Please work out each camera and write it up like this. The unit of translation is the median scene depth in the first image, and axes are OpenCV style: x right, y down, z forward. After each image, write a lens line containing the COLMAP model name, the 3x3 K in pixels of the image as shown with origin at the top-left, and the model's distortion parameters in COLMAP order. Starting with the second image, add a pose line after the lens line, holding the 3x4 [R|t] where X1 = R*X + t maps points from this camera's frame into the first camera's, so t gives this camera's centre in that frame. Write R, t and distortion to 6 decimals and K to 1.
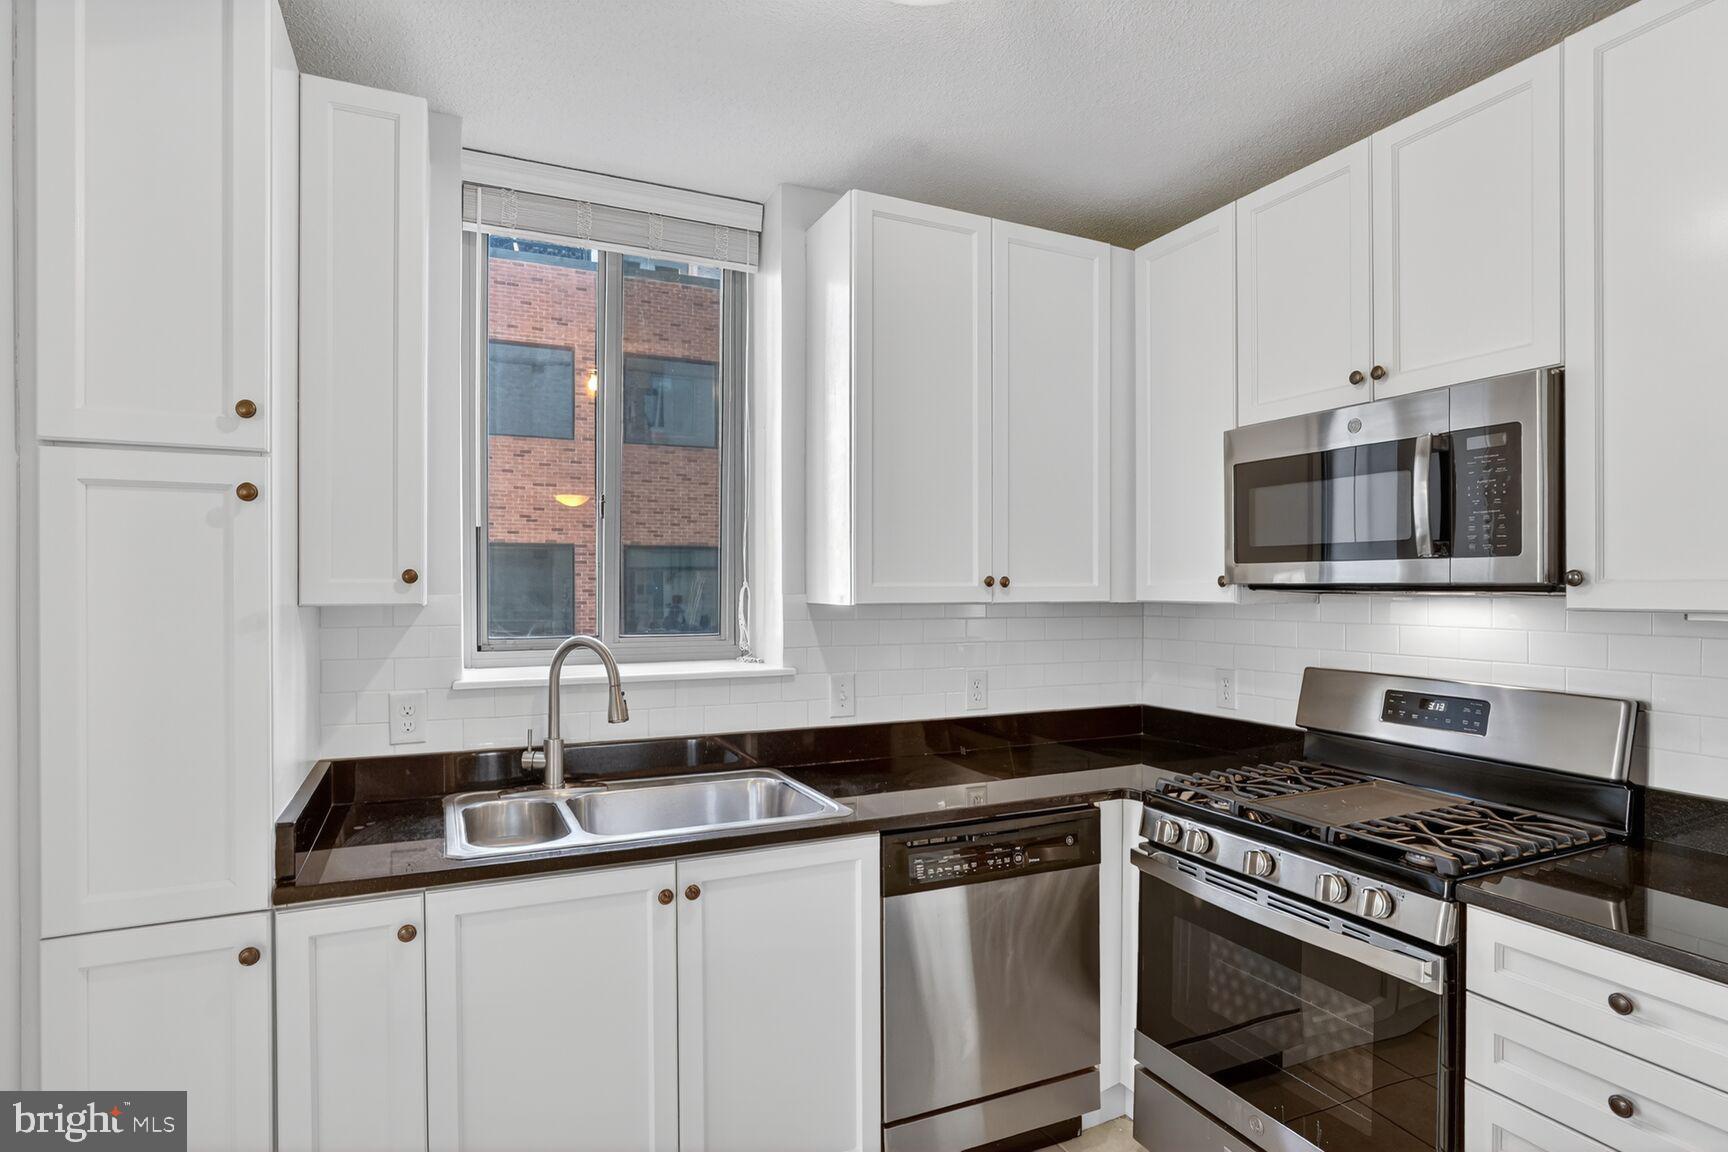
lens RADIAL K [[892.8, 0, 868.5], [0, 892.8, 591.5], [0, 0, 1]] dist [-0.015441, 0.003146]
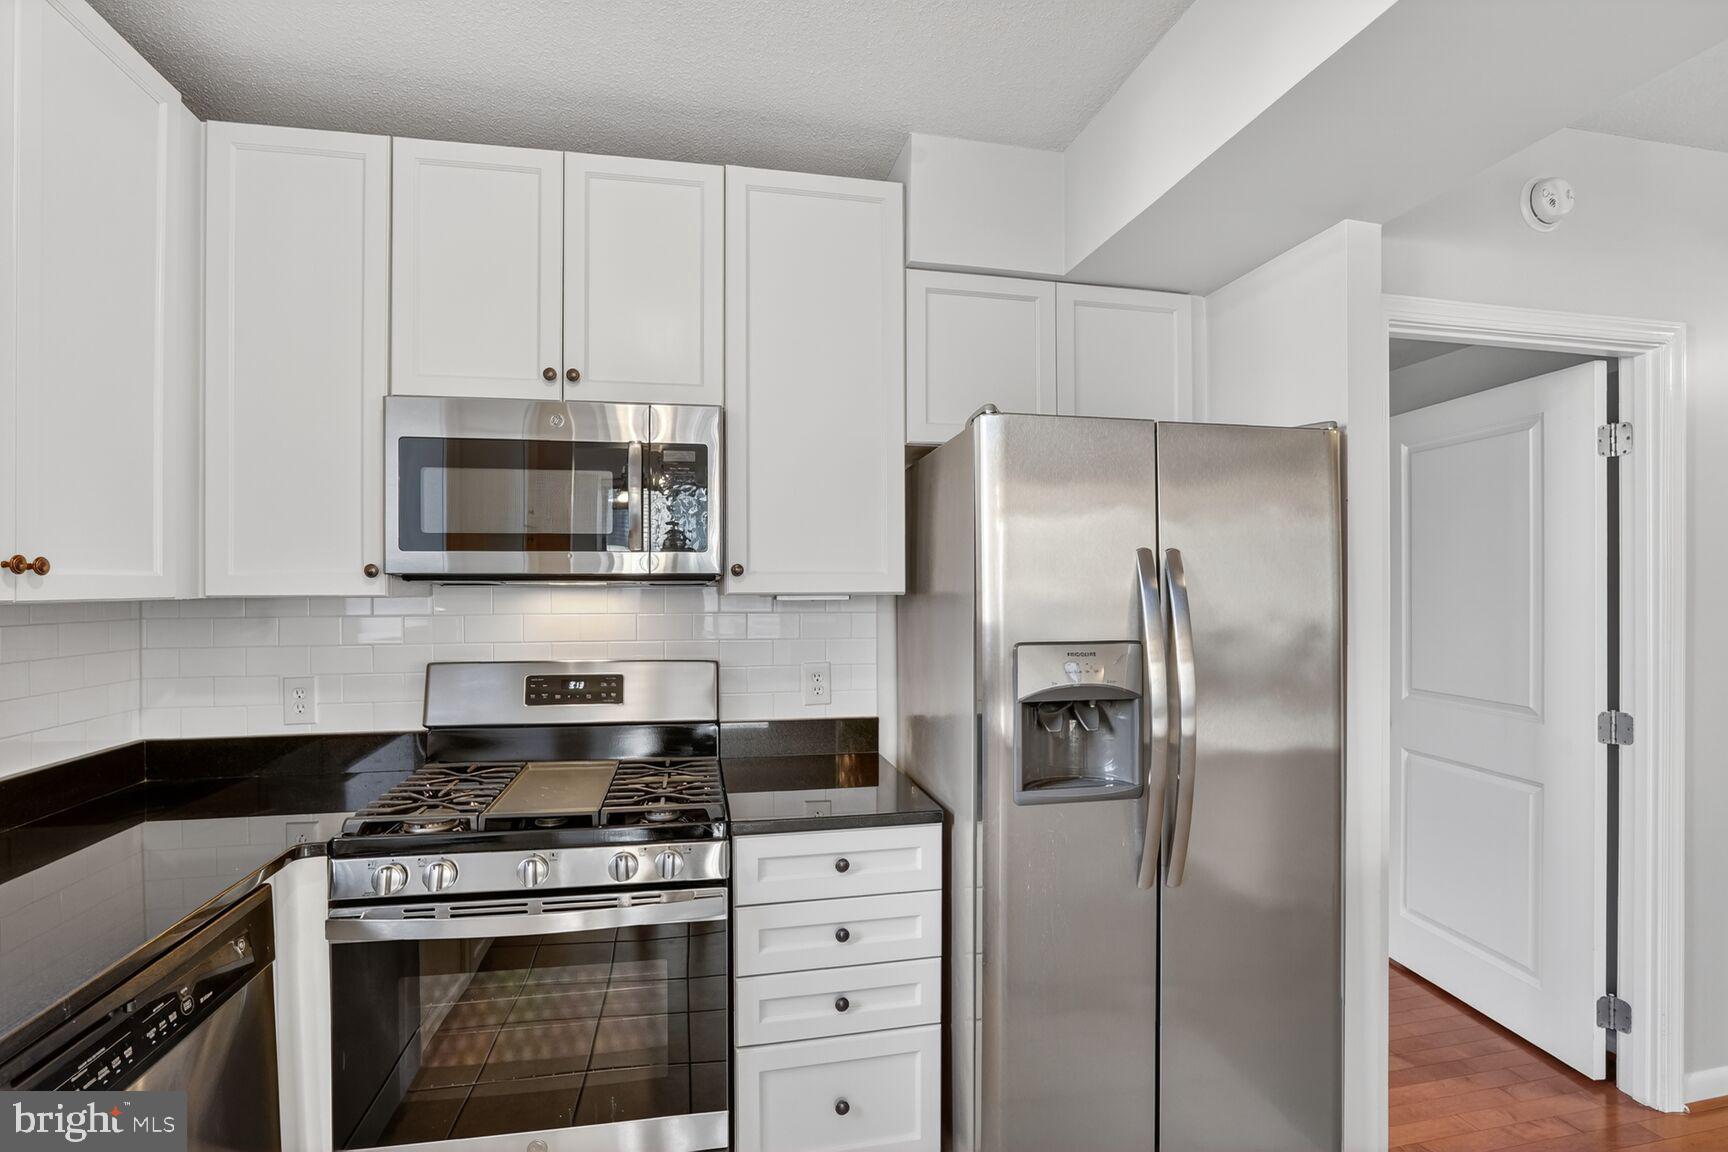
lens RADIAL K [[799.4, 0, 847.0], [0, 799.4, 588.6], [0, 0, 1]] dist [-0.046760, 0.010828]
pose [[0.241109, -0.002607, 0.970494, -0.243231], [0.009094, 0.999959, 0.000427, 0.010245], [-0.970455, 0.008723, 0.241123, 0.412857]]
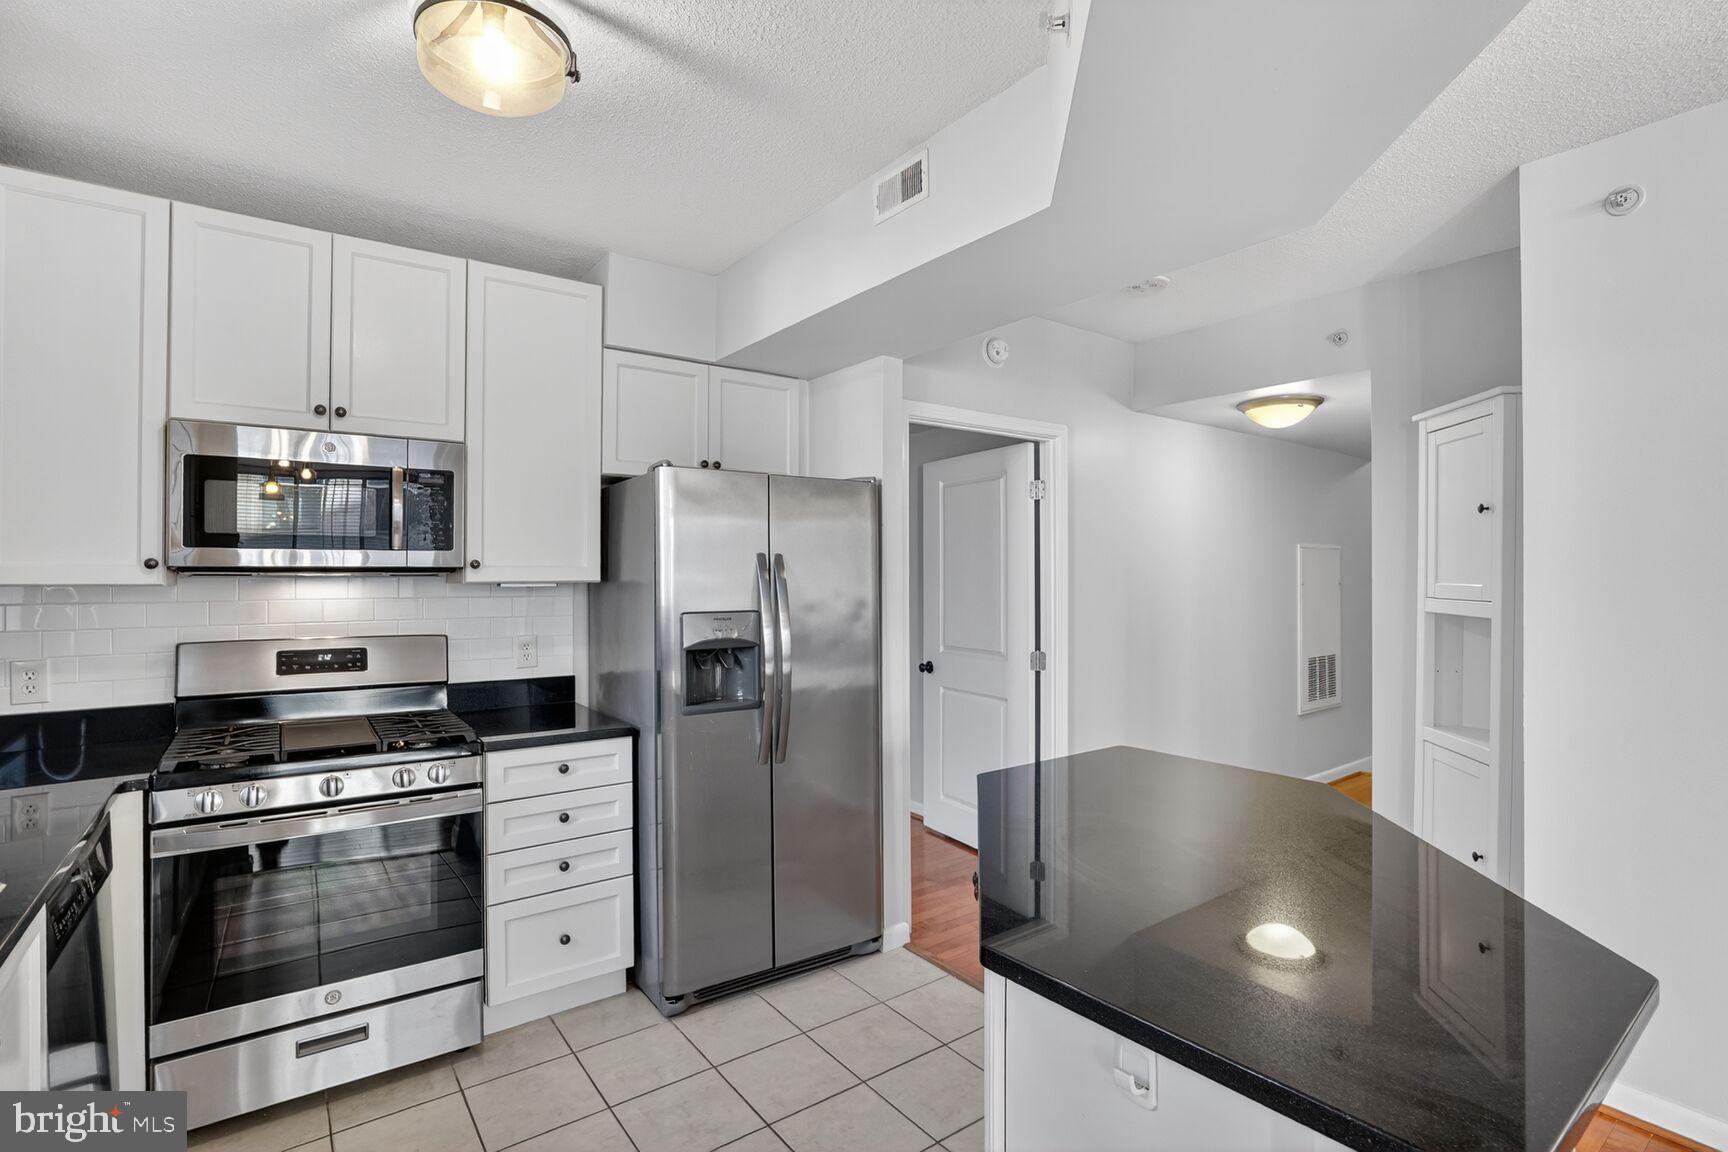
lens RADIAL K [[822.2, 0, 848.6], [0, 822.2, 569.4], [0, 0, 1]] dist [-0.045265, 0.016955]
pose [[-0.181027, 0.006439, 0.983457, -0.710694], [0.007780, 0.999957, -0.005115, 0.006607], [-0.983447, 0.006725, -0.181069, 0.417386]]
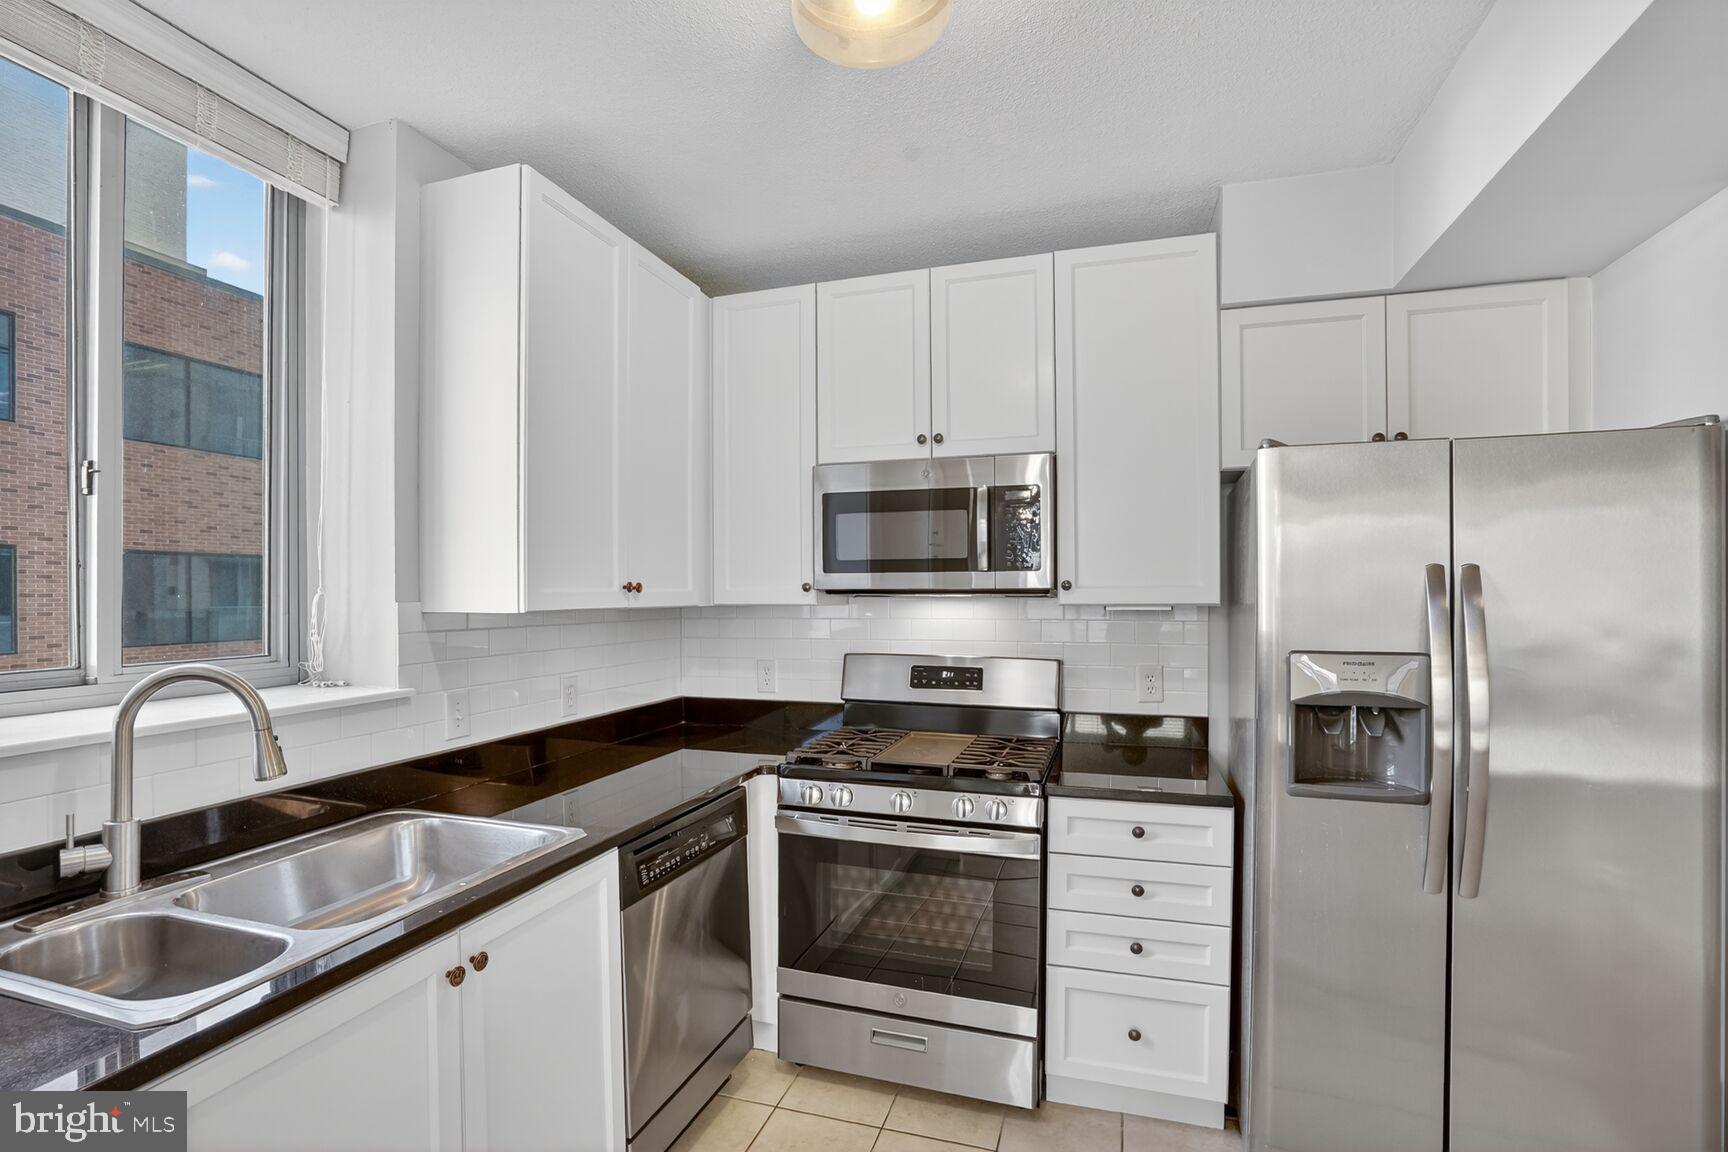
lens RADIAL K [[799.4, 0, 857.5], [0, 799.4, 602.8], [0, 0, 1]] dist [-0.046760, 0.010828]
pose [[0.692282, -0.011322, 0.721538, -0.387348], [0.008743, 0.999935, 0.007301, 0.002399], [-0.721574, 0.001254, 0.692336, 0.198508]]
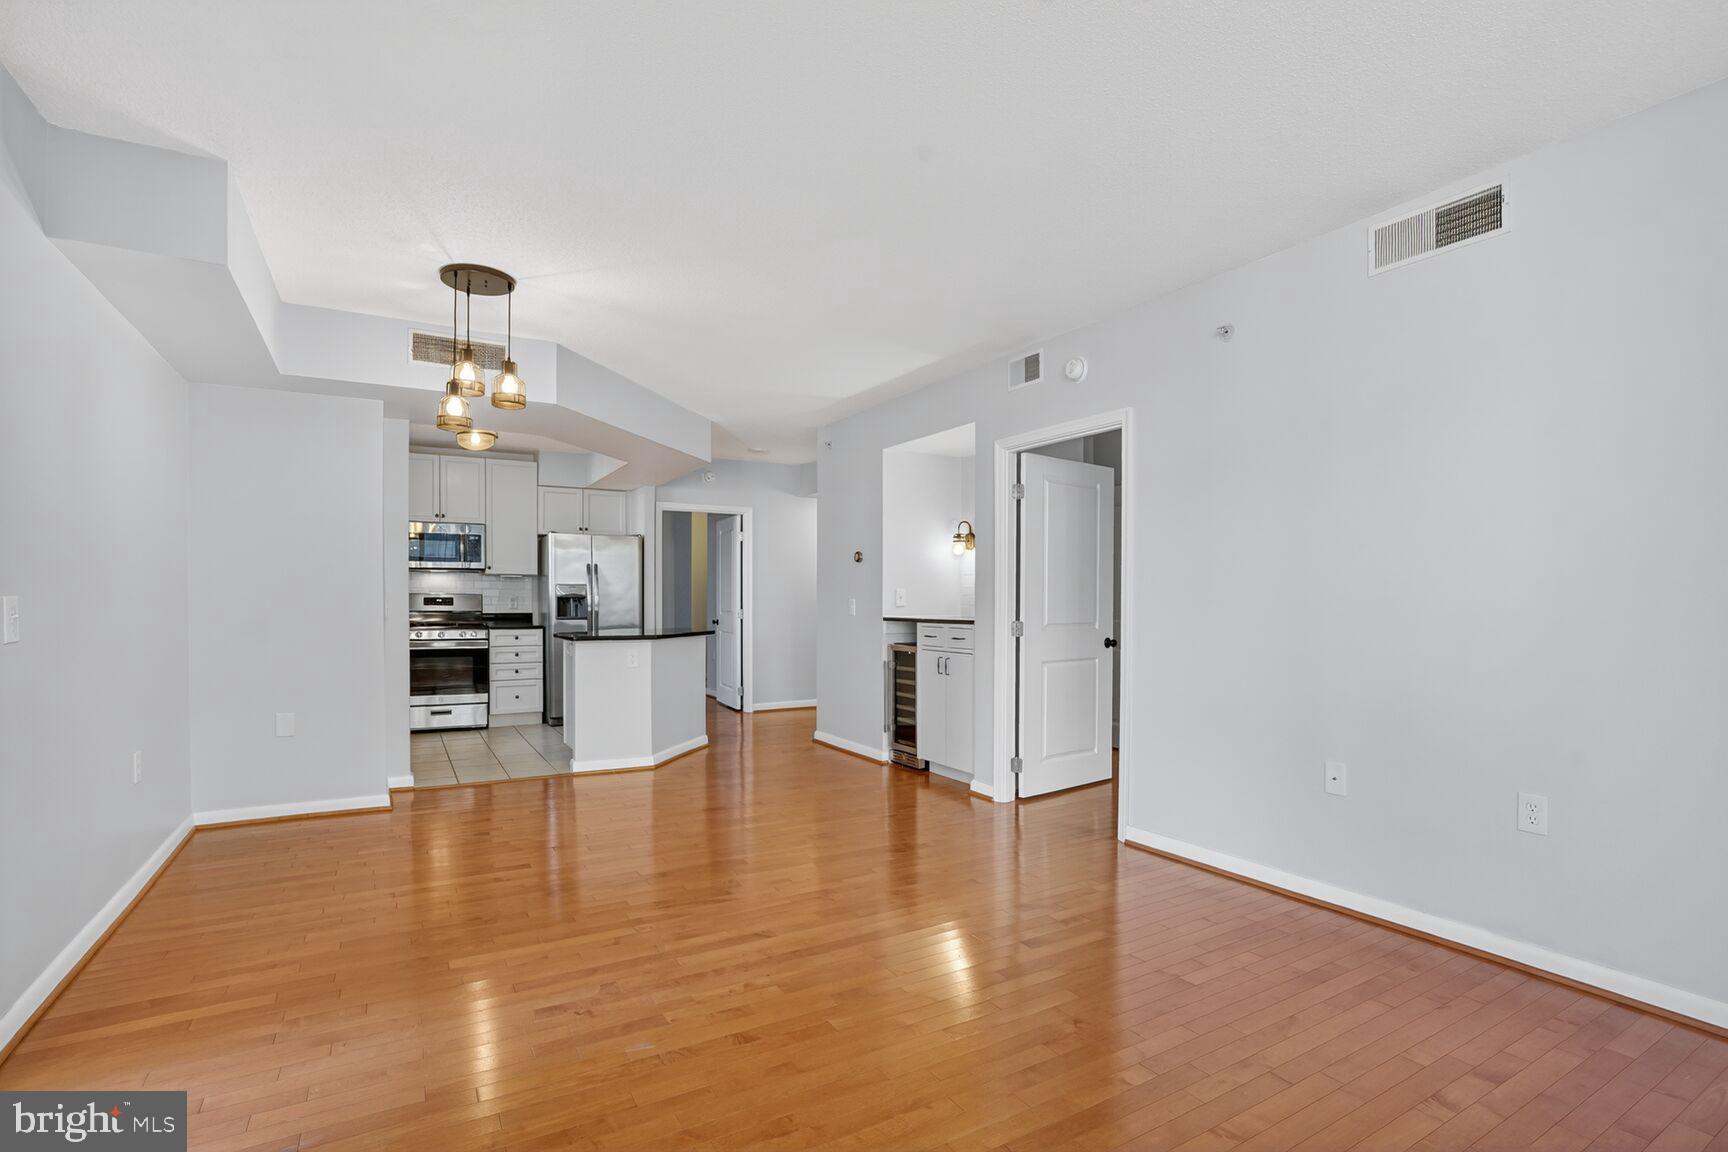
lens RADIAL K [[799.4, 0, 847.0], [0, 799.4, 611.5], [0, 0, 1]] dist [-0.046760, 0.010828]
pose [[-0.069677, -0.018434, 0.997399, -2.874529], [0.001741, 0.999825, 0.018600, 0.115793], [-0.997568, 0.003033, -0.069633, -0.535313]]
